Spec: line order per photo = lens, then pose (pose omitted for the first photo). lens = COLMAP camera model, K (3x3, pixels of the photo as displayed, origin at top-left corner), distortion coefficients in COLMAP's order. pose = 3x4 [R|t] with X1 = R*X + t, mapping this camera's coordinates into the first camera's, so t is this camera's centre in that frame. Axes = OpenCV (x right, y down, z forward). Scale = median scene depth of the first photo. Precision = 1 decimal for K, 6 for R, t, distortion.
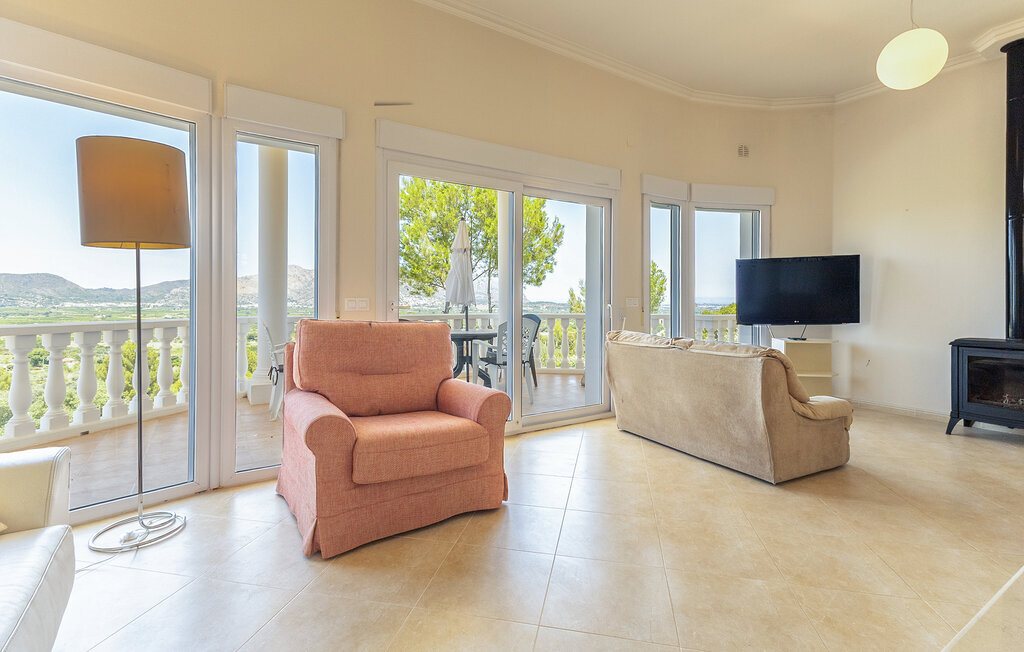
lens RADIAL K [[471.8, 0, 513.5], [0, 471.8, 294.6], [0, 0, 1]] dist [0.016278, -0.000021]
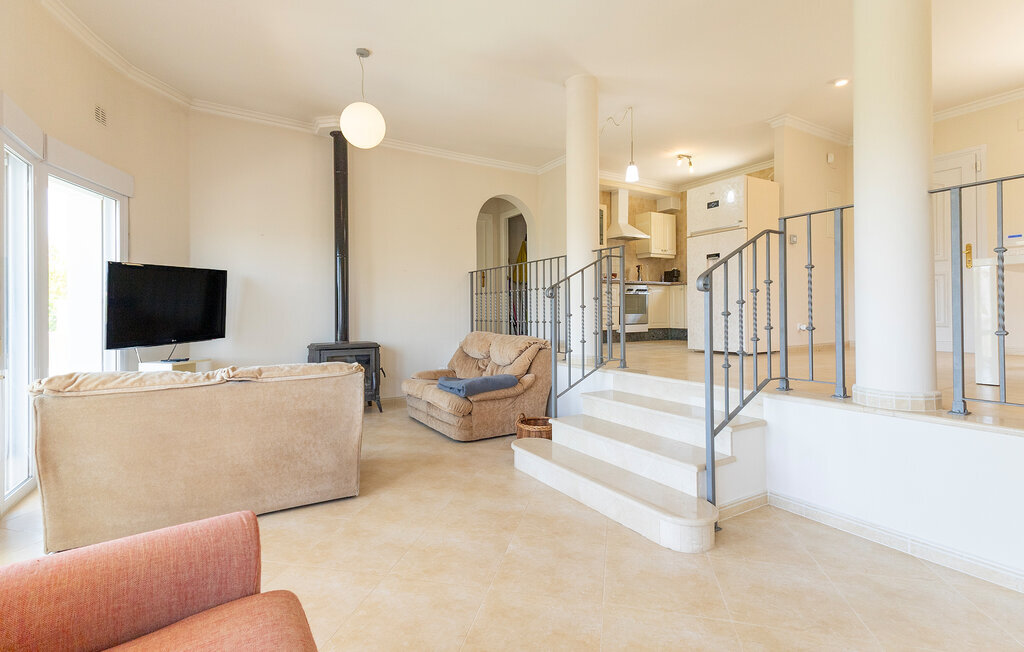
lens RADIAL K [[466.2, 0, 509.4], [0, 466.2, 308.7], [0, 0, 1]] dist [0.022540, 0.000105]
pose [[0.019550, 0.005159, 0.999796, -0.391284], [-0.001533, 0.999986, -0.005130, 0.002524], [-0.999808, -0.001433, 0.019557, 0.565892]]
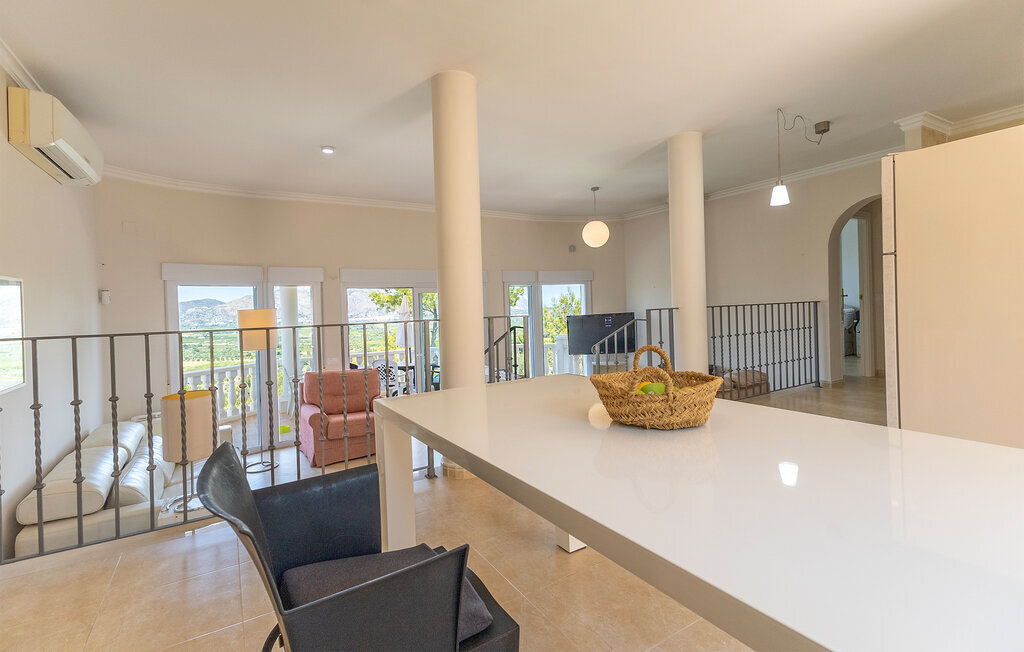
lens RADIAL K [[466.2, 0, 509.4], [0, 466.2, 308.7], [0, 0, 1]] dist [0.022540, 0.000105]
pose [[0.999072, -0.037047, -0.021963, 0.479770], [0.037377, 0.999191, 0.014813, -0.205833], [0.021396, -0.015620, 0.999649, -0.999250]]
